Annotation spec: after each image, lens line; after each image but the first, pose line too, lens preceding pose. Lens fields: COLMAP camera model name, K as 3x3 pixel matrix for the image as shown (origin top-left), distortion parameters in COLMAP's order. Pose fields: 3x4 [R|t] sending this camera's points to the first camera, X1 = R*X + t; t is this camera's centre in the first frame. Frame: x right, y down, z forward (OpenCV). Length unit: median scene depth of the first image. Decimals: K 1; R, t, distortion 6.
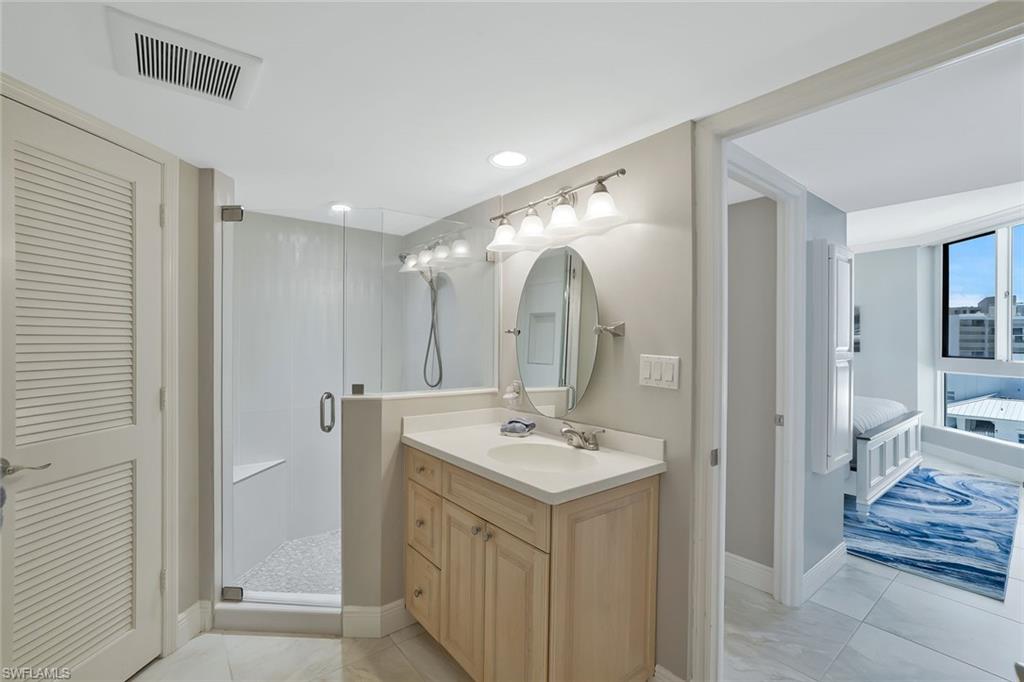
lens RADIAL K [[451.1, 0, 505.2], [0, 451.1, 347.7], [0, 0, 1]] dist [-0.002834, -0.000180]
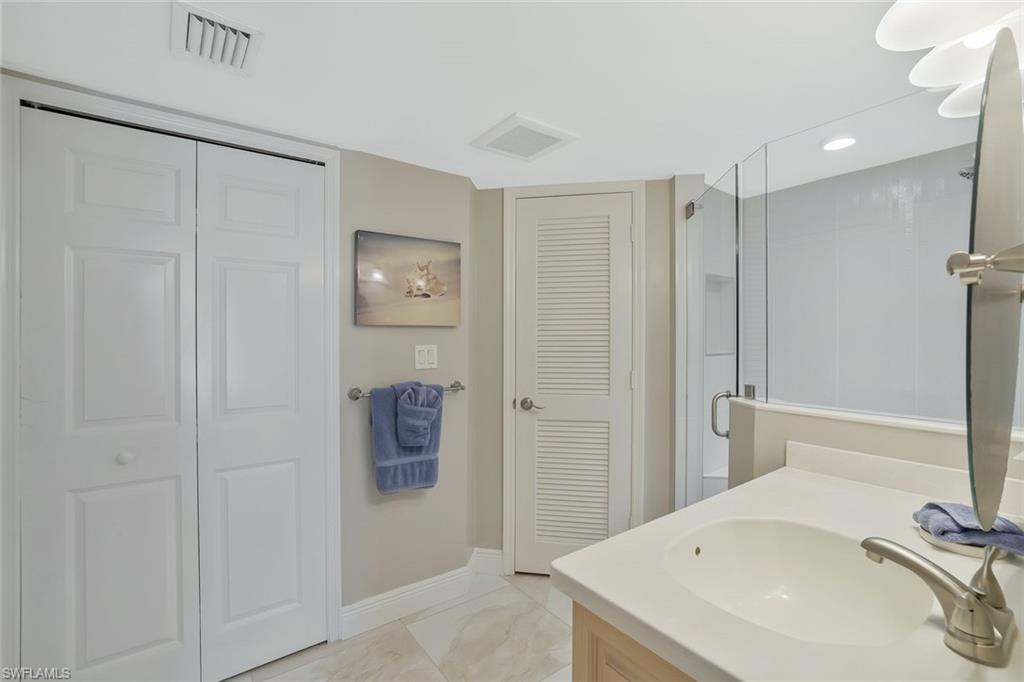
lens RADIAL K [[451.1, 0, 505.2], [0, 451.1, 347.7], [0, 0, 1]] dist [-0.002834, -0.000180]
pose [[-0.011077, 0.016772, -0.999798, 0.461470], [-0.000470, 0.999859, 0.016778, 0.004467], [0.999939, 0.000656, -0.011068, 0.609736]]
